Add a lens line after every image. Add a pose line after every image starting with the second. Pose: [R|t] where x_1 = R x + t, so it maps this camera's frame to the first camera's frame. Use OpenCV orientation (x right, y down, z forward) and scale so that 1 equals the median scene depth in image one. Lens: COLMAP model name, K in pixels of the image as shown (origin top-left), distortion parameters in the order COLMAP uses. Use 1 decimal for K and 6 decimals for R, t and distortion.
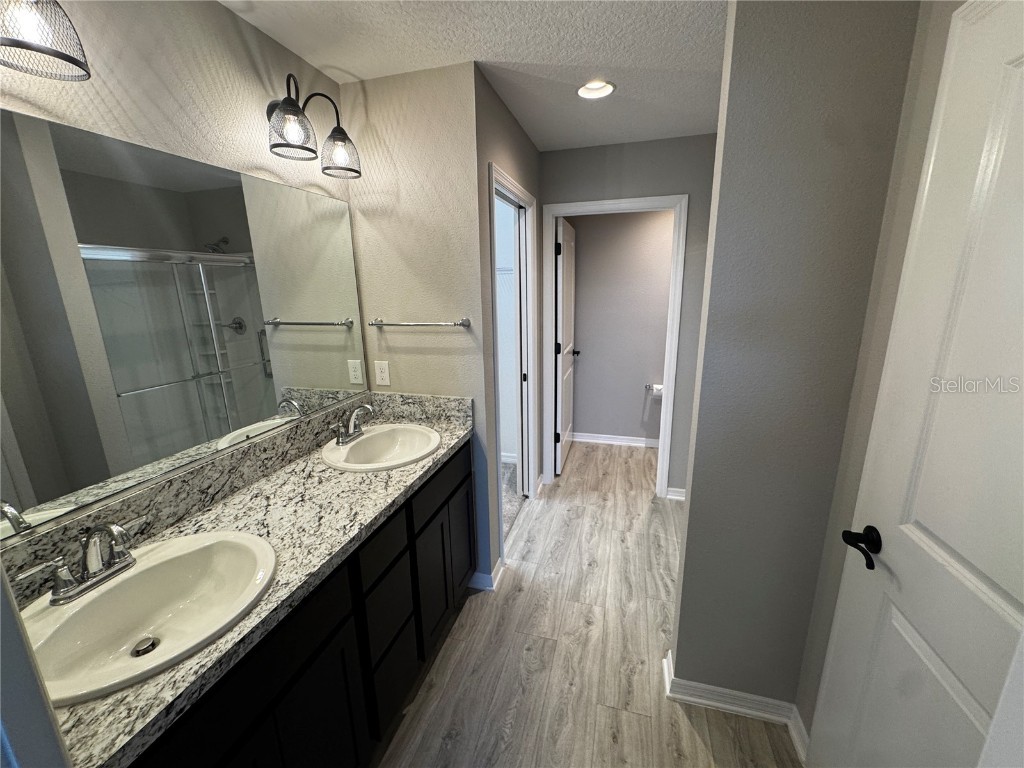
lens RADIAL K [[408.4, 0, 511.4], [0, 408.4, 380.5], [0, 0, 1]] dist [-0.002214, 0.000084]
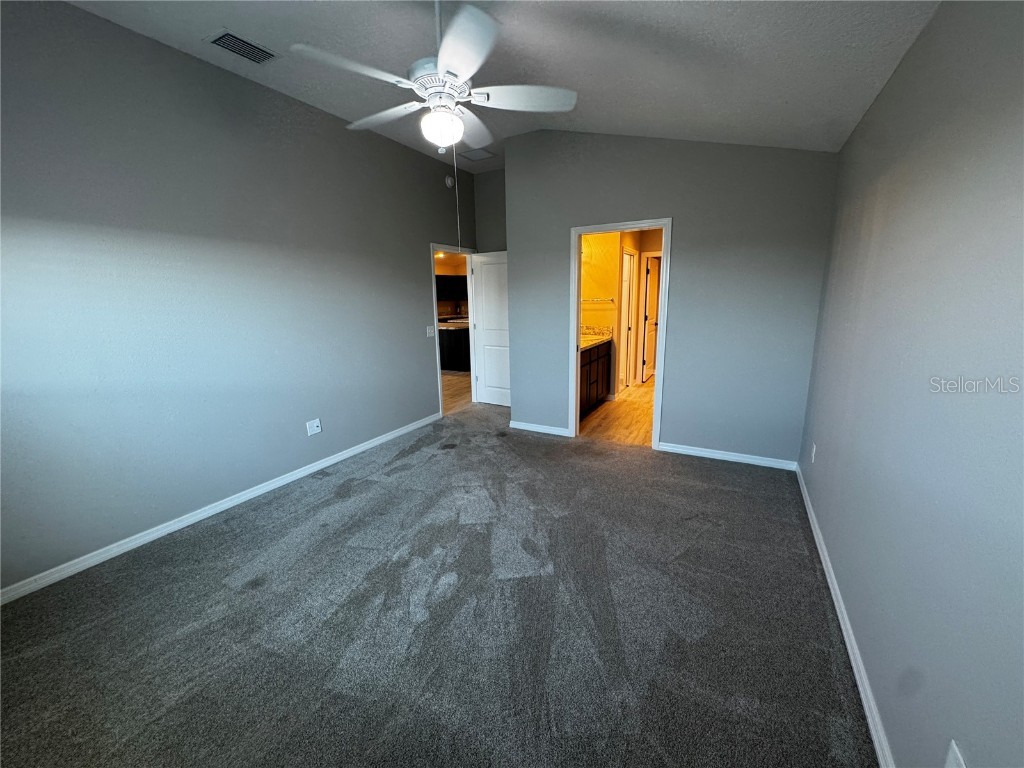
lens RADIAL K [[408.4, 0, 511.4], [0, 408.4, 380.5], [0, 0, 1]] dist [-0.002214, 0.000084]
pose [[0.974974, 0.045196, -0.217678, -0.131693], [-0.048128, 0.998808, -0.008185, 0.428290], [0.217049, 0.018457, 0.975986, -1.742402]]
